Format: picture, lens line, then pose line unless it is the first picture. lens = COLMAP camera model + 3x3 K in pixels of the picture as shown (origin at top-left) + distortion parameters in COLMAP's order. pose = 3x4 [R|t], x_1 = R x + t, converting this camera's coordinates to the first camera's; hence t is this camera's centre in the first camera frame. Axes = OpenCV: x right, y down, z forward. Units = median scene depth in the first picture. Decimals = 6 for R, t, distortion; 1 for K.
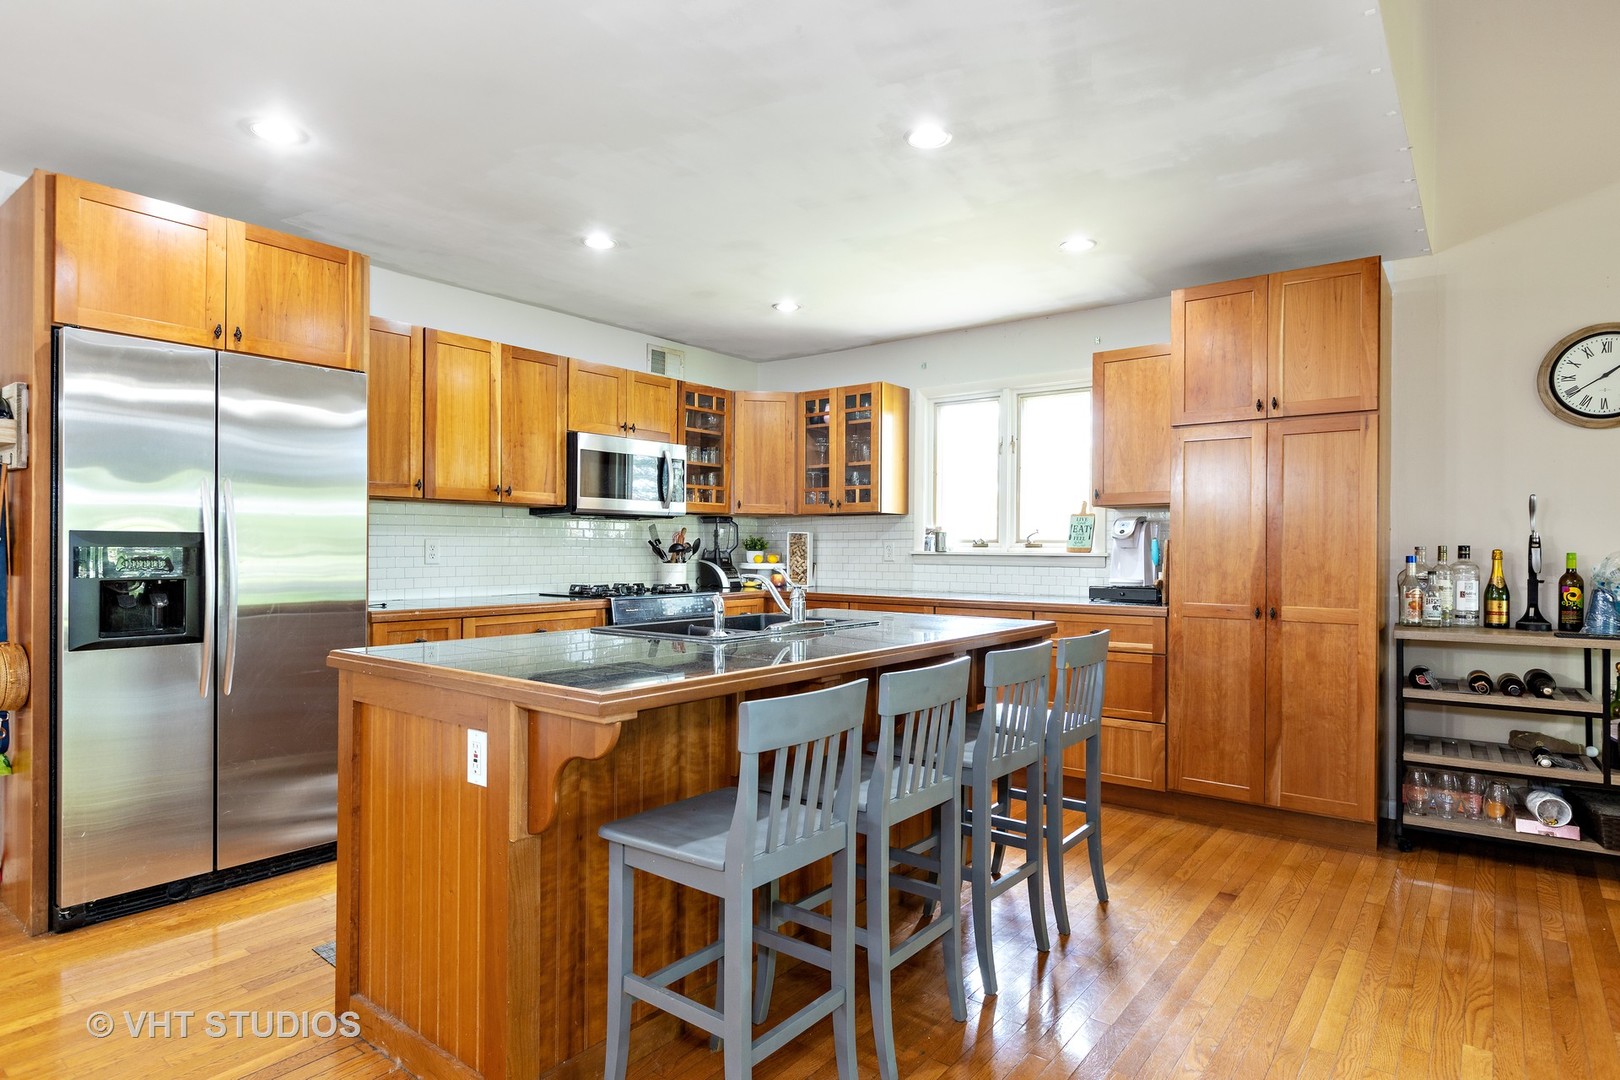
lens RADIAL K [[889.6, 0, 809.8], [0, 889.6, 546.8], [0, 0, 1]] dist [0.002804, 0.000061]
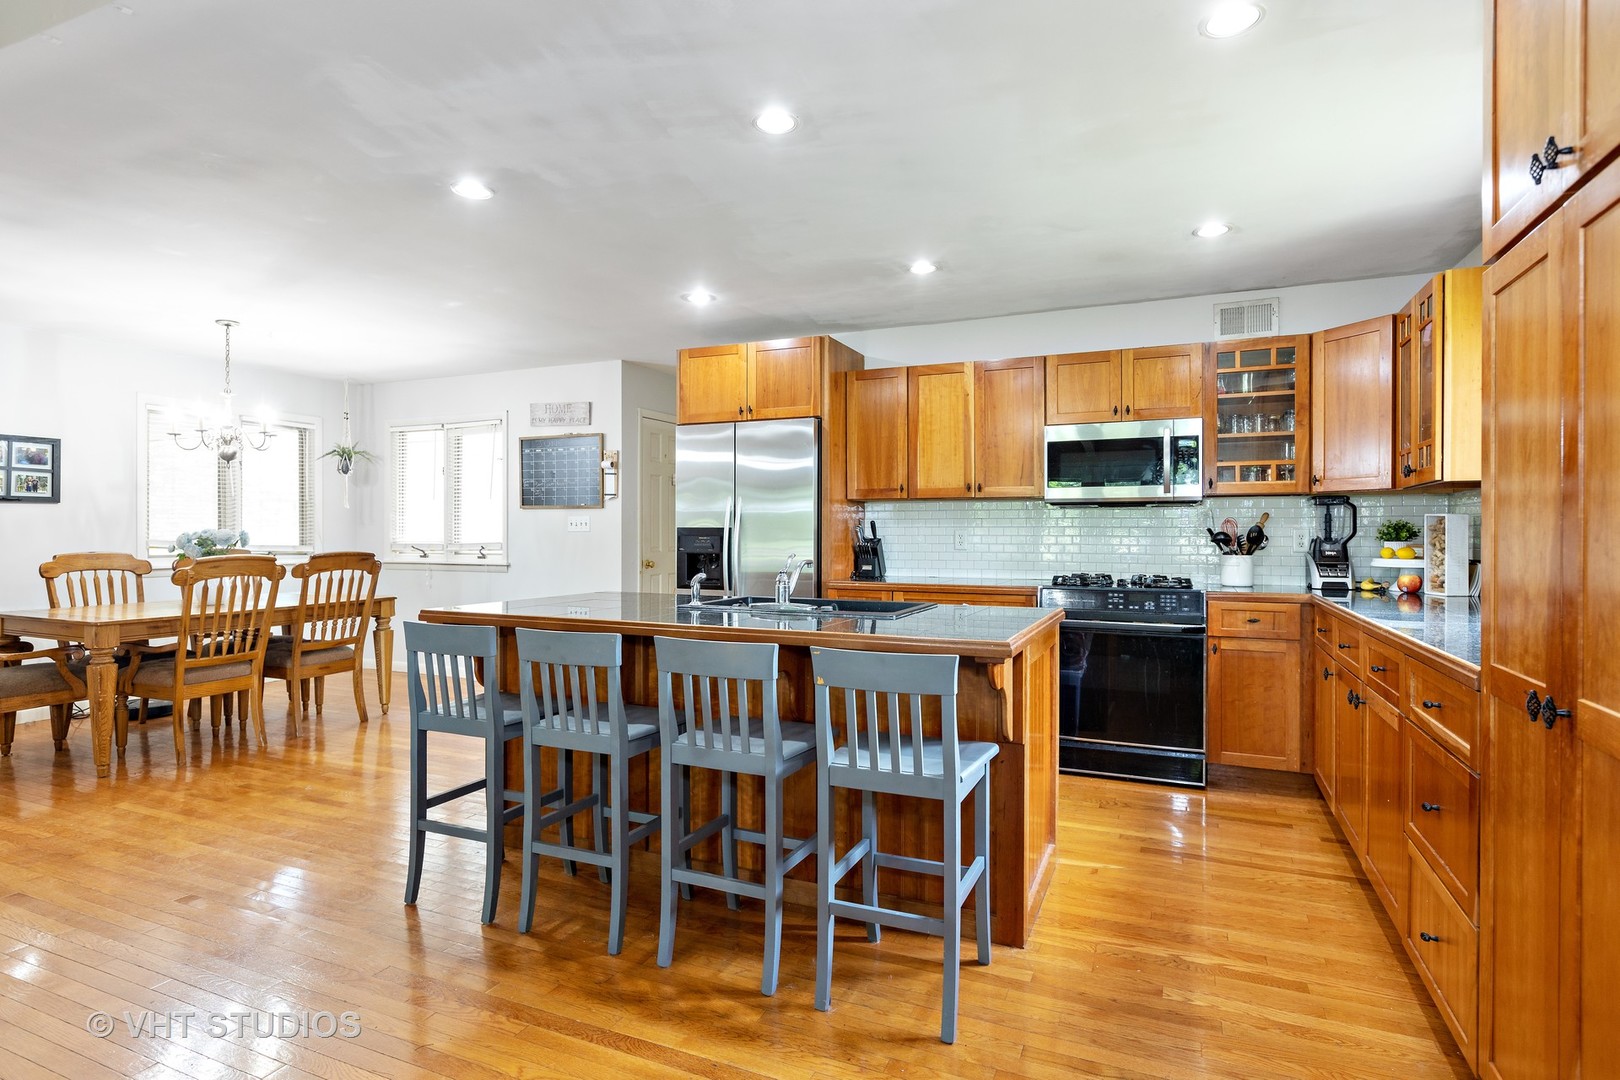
lens RADIAL K [[847.0, 0, 806.9], [0, 847.0, 534.1], [0, 0, 1]] dist [0.001500, 0.000091]
pose [[0.236222, -0.002789, -0.971695, 0.686043], [0.000089, 0.999996, -0.002849, 0.001045], [0.971699, 0.000586, 0.236222, 0.525840]]
